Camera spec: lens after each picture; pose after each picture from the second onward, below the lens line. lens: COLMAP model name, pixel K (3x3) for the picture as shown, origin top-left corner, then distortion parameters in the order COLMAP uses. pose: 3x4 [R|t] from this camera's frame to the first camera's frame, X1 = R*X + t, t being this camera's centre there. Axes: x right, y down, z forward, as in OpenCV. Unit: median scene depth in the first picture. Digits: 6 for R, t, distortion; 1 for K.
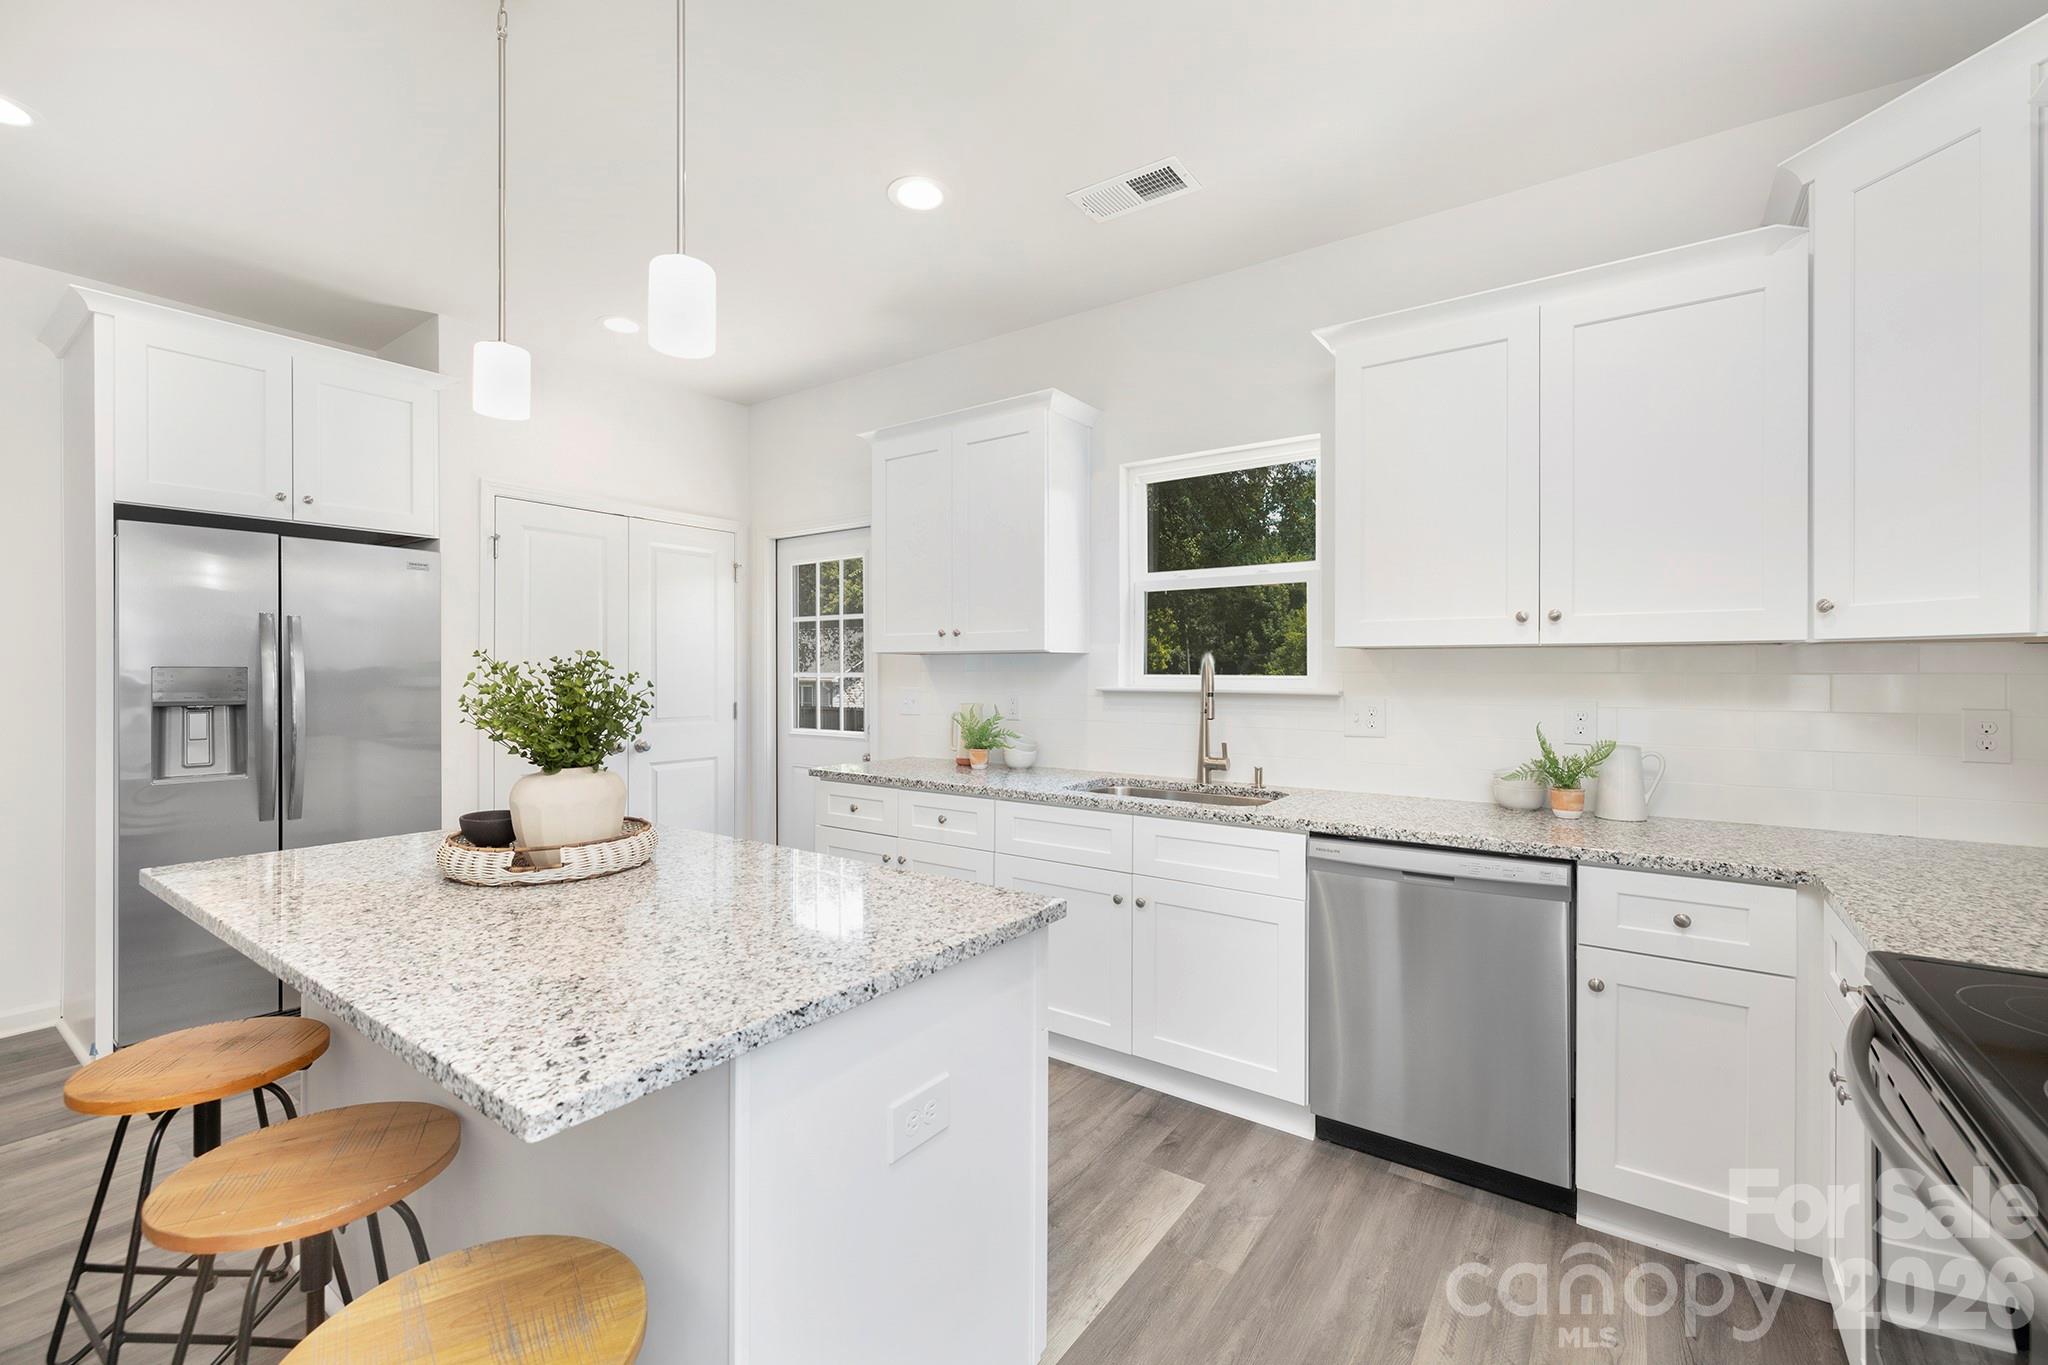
lens RADIAL K [[863.2, 0, 1006.4], [0, 863.2, 670.6], [0, 0, 1]] dist [-0.000140, 0.000136]
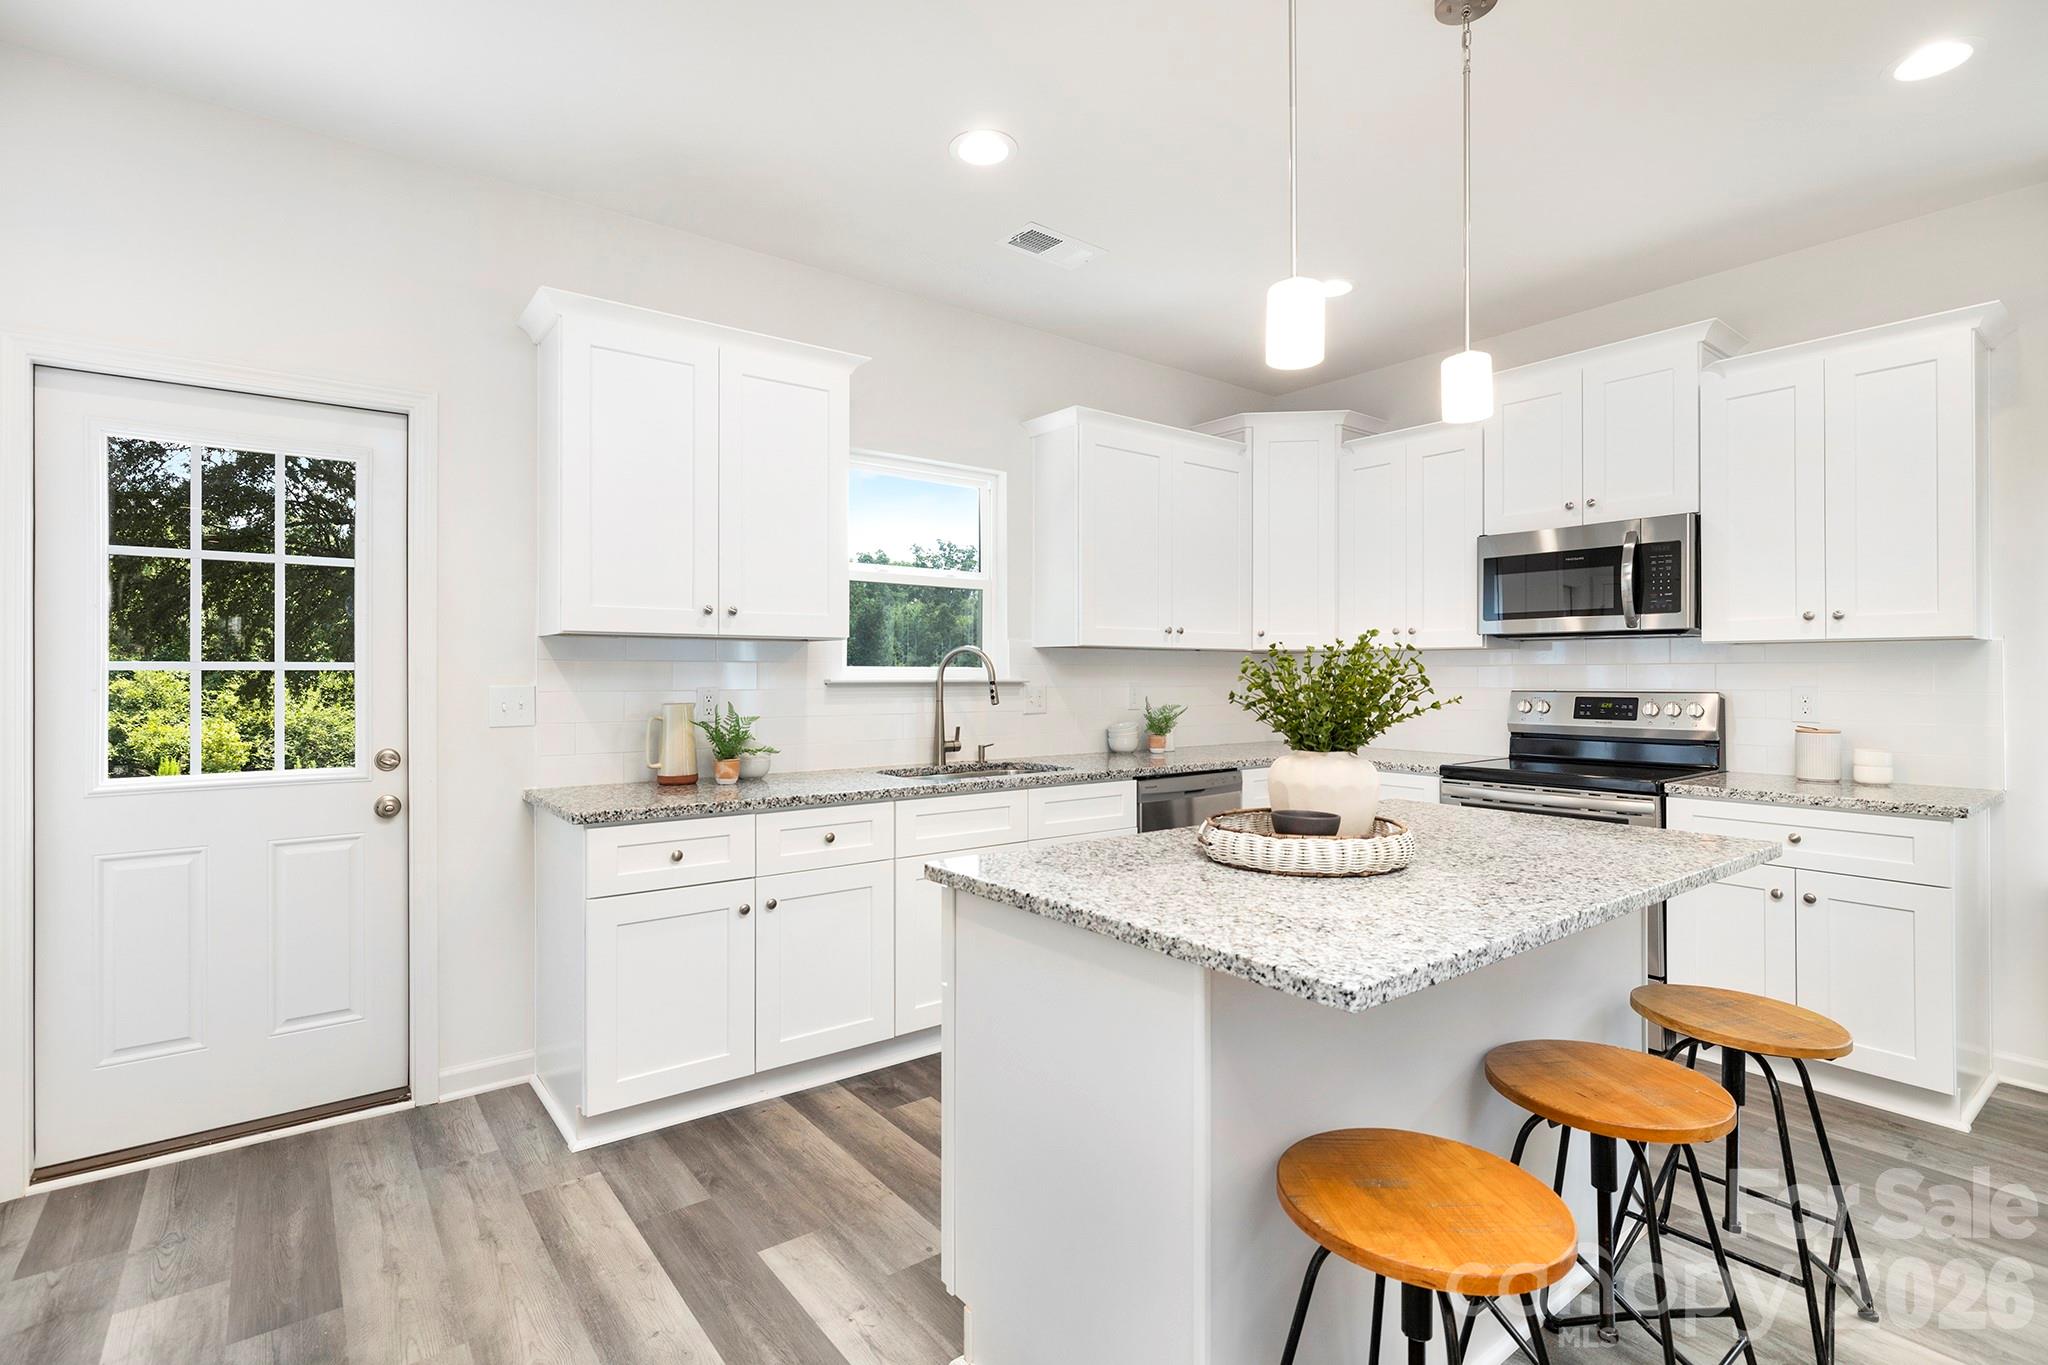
lens RADIAL K [[949.7, 0, 1025.5], [0, 949.7, 668.6], [0, 0, 1]] dist [-0.009629, 0.000554]
pose [[0.277162, 0.004545, 0.960813, -0.921727], [0.001170, 0.999986, -0.005068, 0.015058], [-0.960823, 0.002529, 0.277153, 0.578166]]
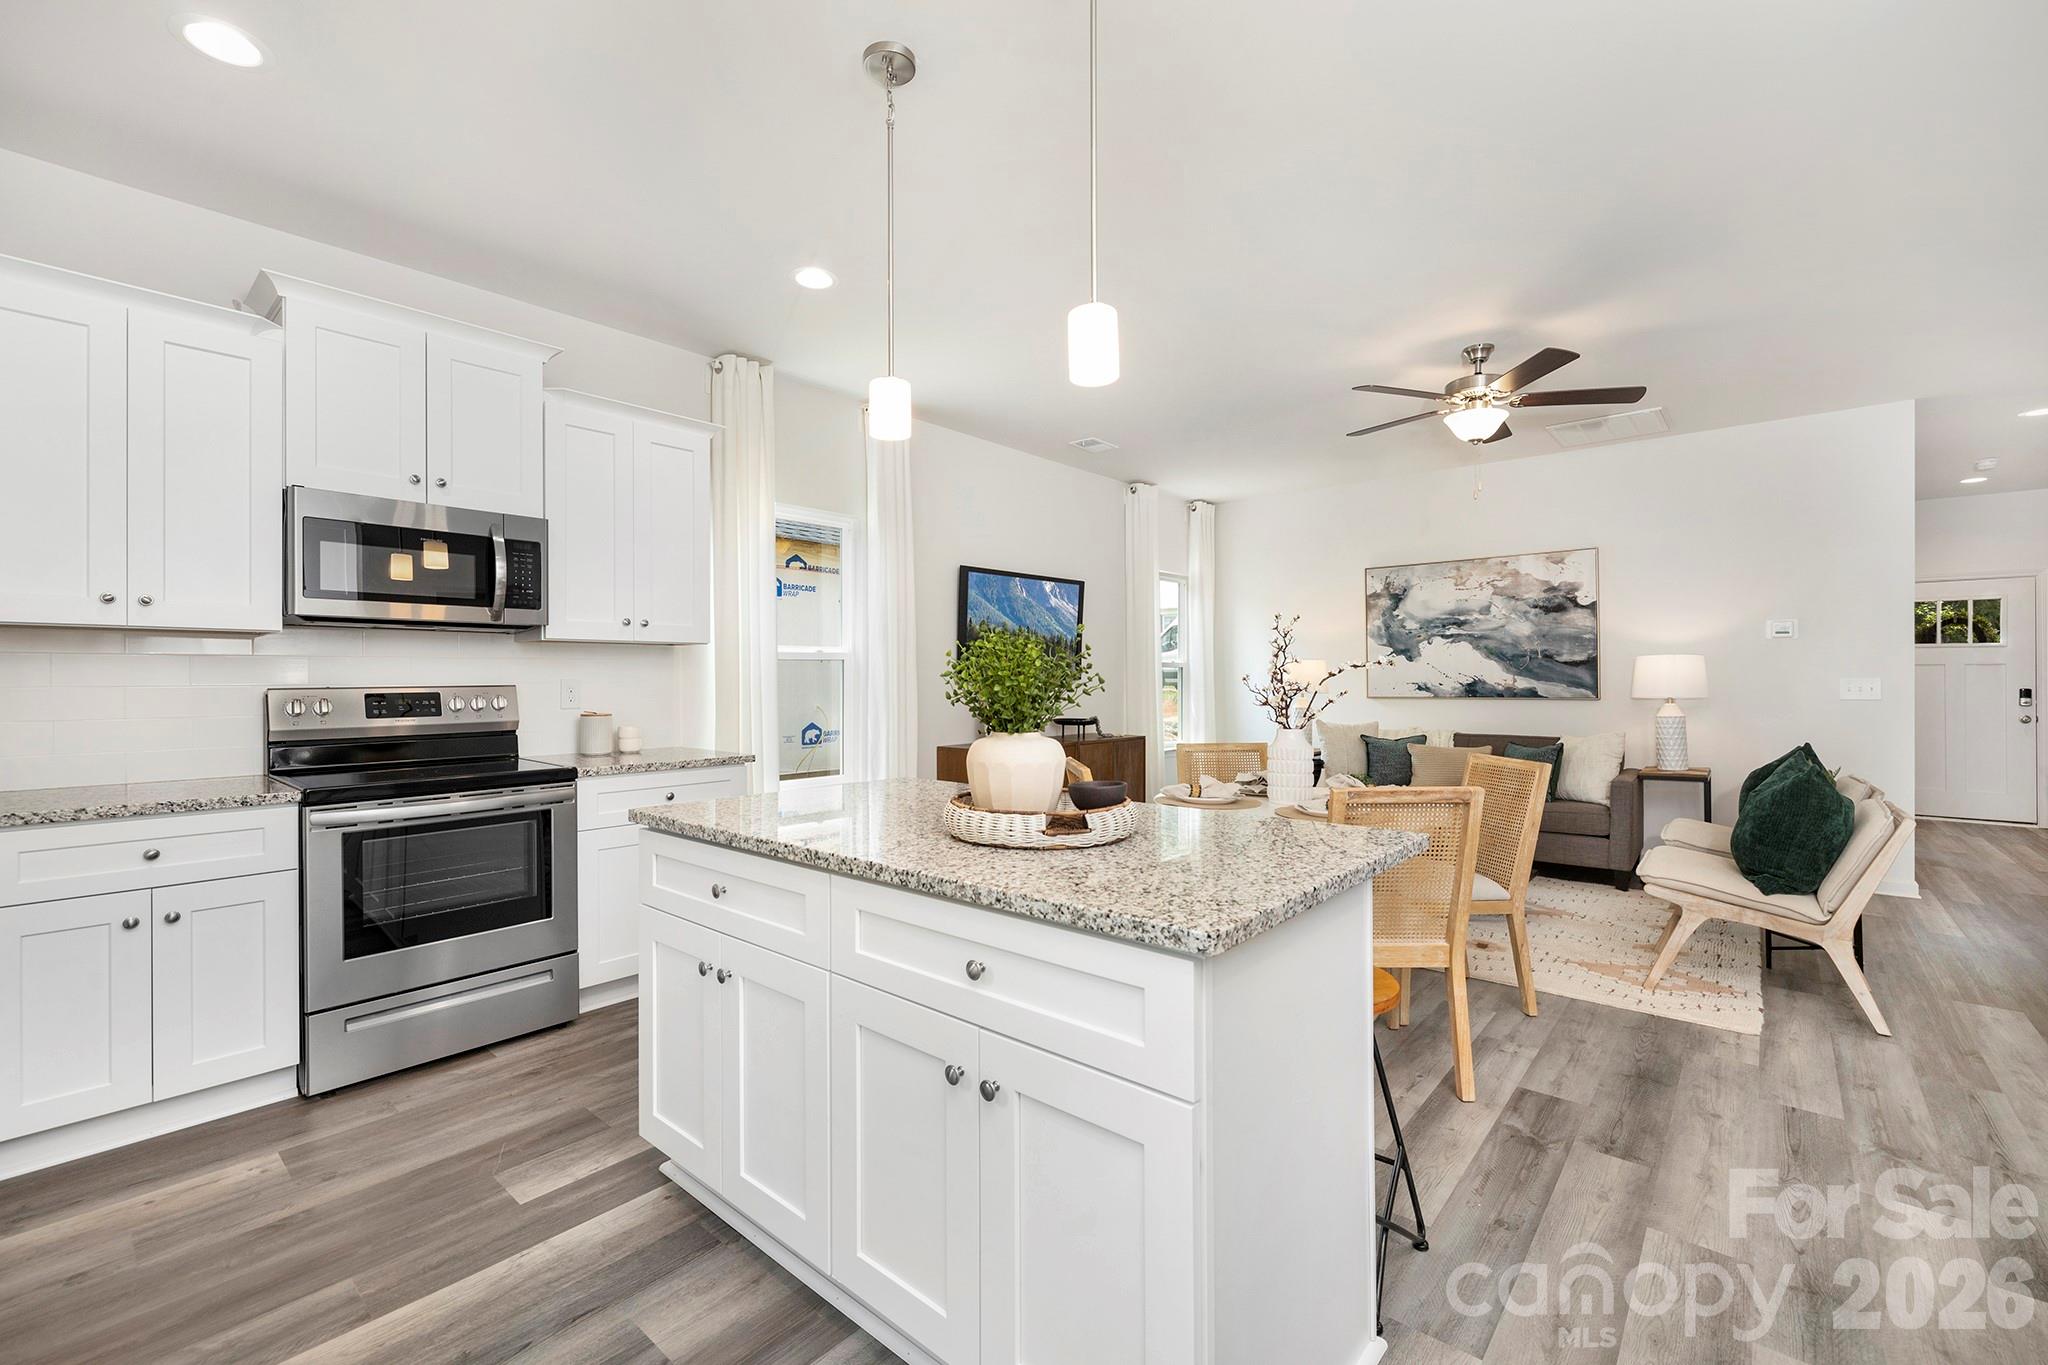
lens RADIAL K [[863.2, 0, 1006.2], [0, 863.2, 672.3], [0, 0, 1]] dist [-0.000140, 0.000136]
pose [[-0.995402, -0.000594, 0.095781, -0.335279], [-0.000933, 0.999993, -0.003492, 0.025546], [-0.095778, -0.003565, -0.995396, 1.157333]]
